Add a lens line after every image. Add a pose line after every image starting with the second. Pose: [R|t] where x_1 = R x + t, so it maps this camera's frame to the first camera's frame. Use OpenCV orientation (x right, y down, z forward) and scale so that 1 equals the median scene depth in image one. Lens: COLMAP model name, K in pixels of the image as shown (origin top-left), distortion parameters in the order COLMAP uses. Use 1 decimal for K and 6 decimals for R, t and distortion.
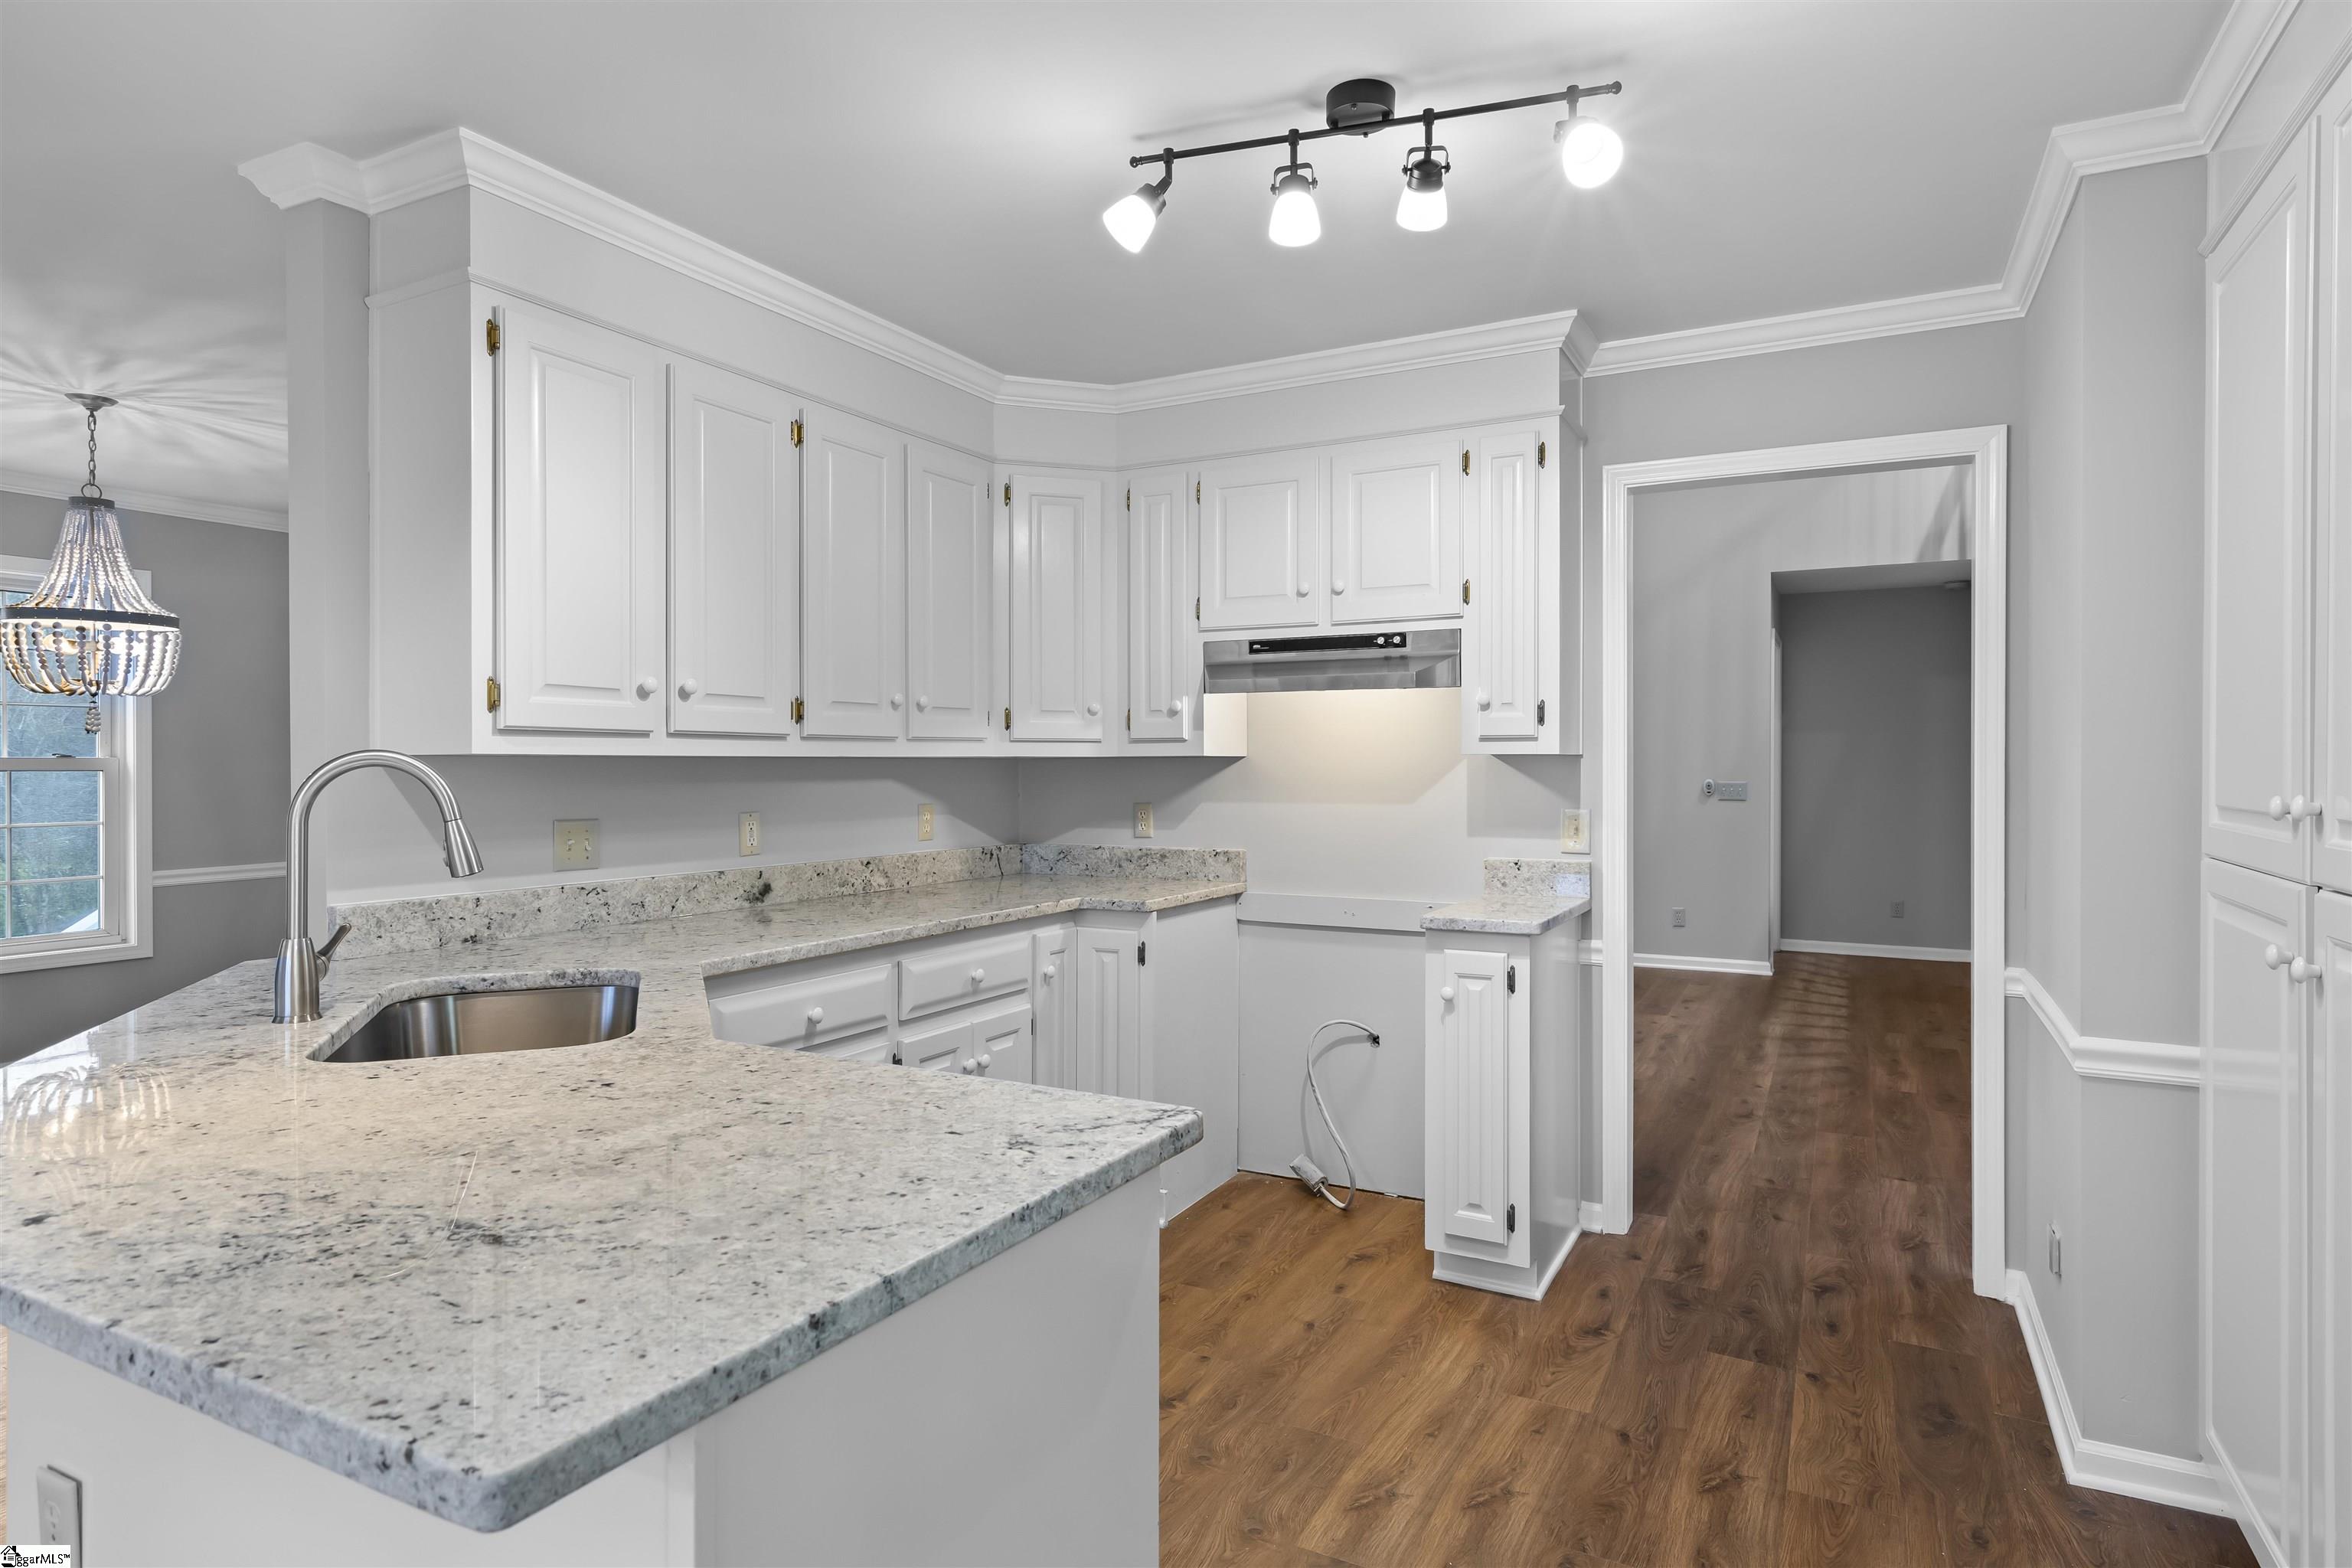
lens RADIAL K [[1268.7, 0, 1165.0], [0, 1268.7, 779.1], [0, 0, 1]] dist [0.002334, 0.001136]
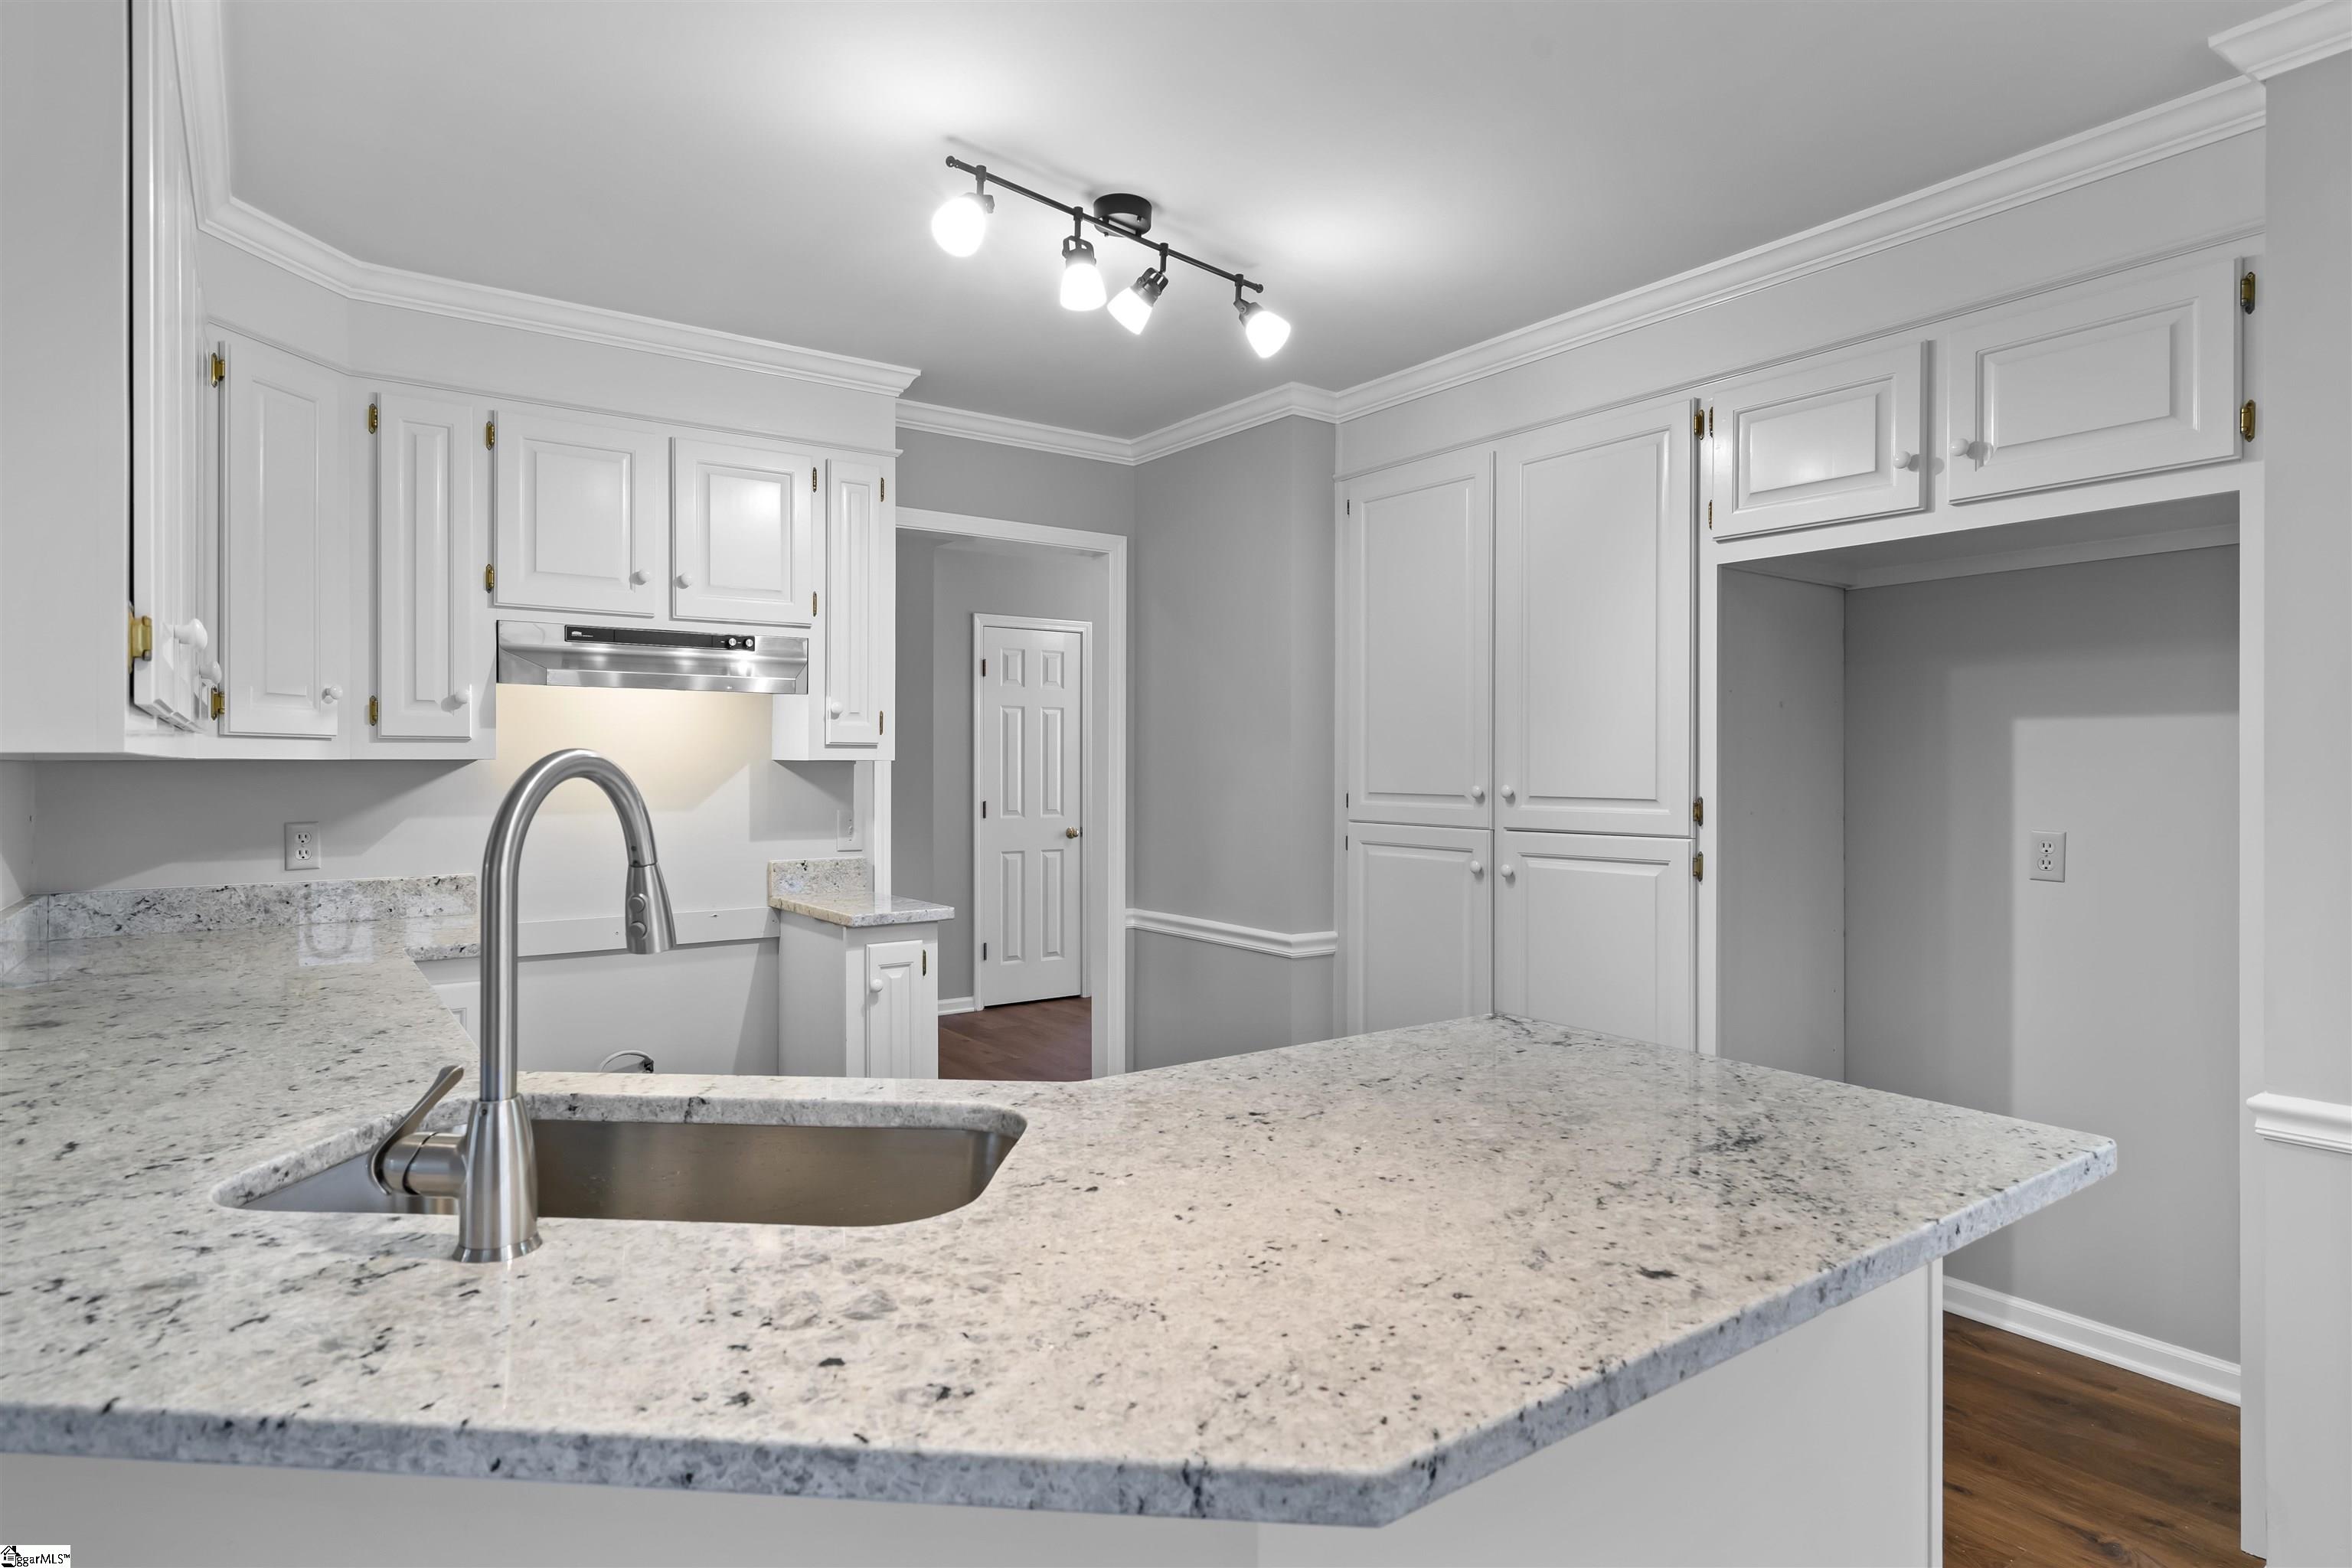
lens RADIAL K [[1268.7, 0, 1175.8], [0, 1268.7, 774.4], [0, 0, 1]] dist [0.002334, 0.001136]
pose [[0.448964, -0.003804, 0.893542, -0.805594], [0.010204, 0.999948, -0.000869, -0.005471], [-0.893492, 0.009508, 0.448979, 0.390332]]
